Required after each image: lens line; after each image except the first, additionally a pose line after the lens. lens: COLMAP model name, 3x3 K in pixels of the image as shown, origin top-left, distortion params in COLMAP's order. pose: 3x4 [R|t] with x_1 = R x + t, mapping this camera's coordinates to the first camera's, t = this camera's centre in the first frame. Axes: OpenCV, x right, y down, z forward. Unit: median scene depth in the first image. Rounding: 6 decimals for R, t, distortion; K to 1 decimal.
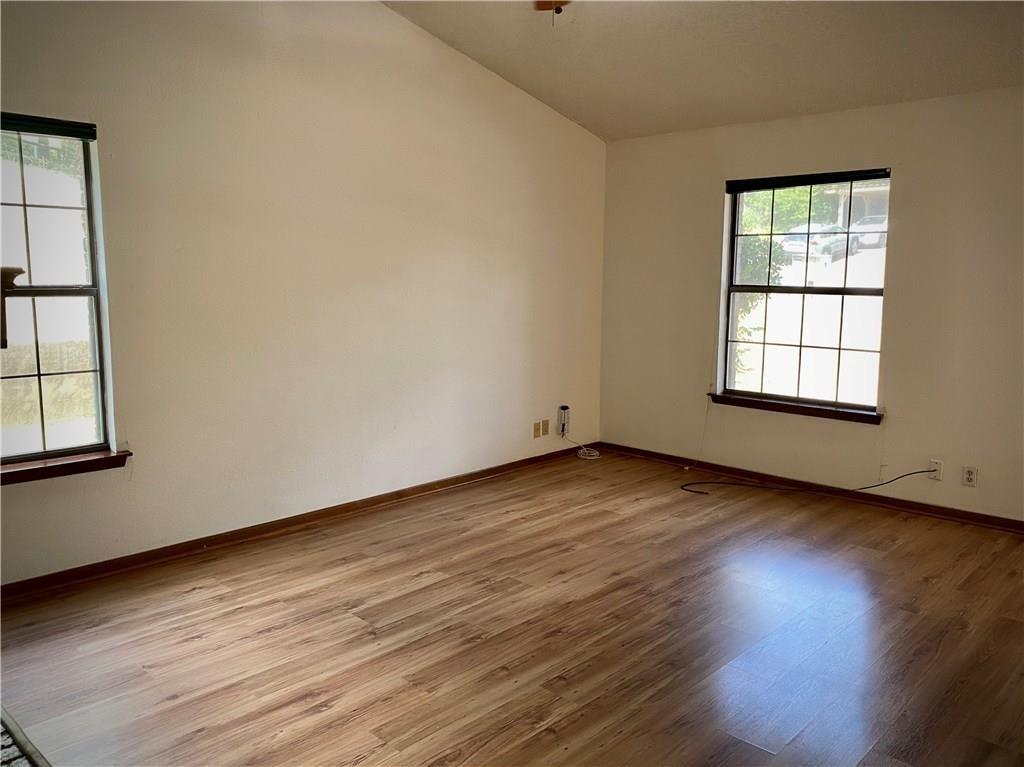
lens RADIAL K [[817.5, 0, 513.0], [0, 817.5, 383.5], [0, 0, 1]] dist [0.063769, -0.049854]
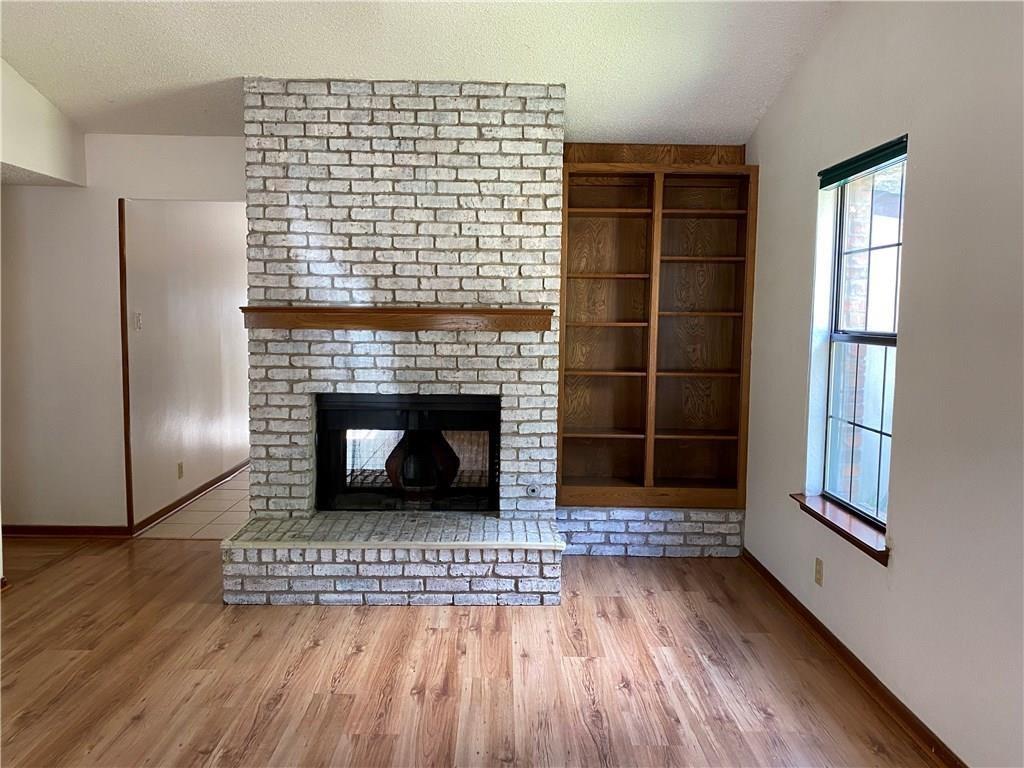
lens RADIAL K [[773.5, 0, 510.4], [0, 773.5, 383.5], [0, 0, 1]] dist [-0.015320, -0.001829]
pose [[-0.707662, 0.049788, -0.704795, 0.343228], [-0.114717, 0.976182, 0.184143, -0.196775], [0.697176, 0.211163, -0.685096, 1.453556]]
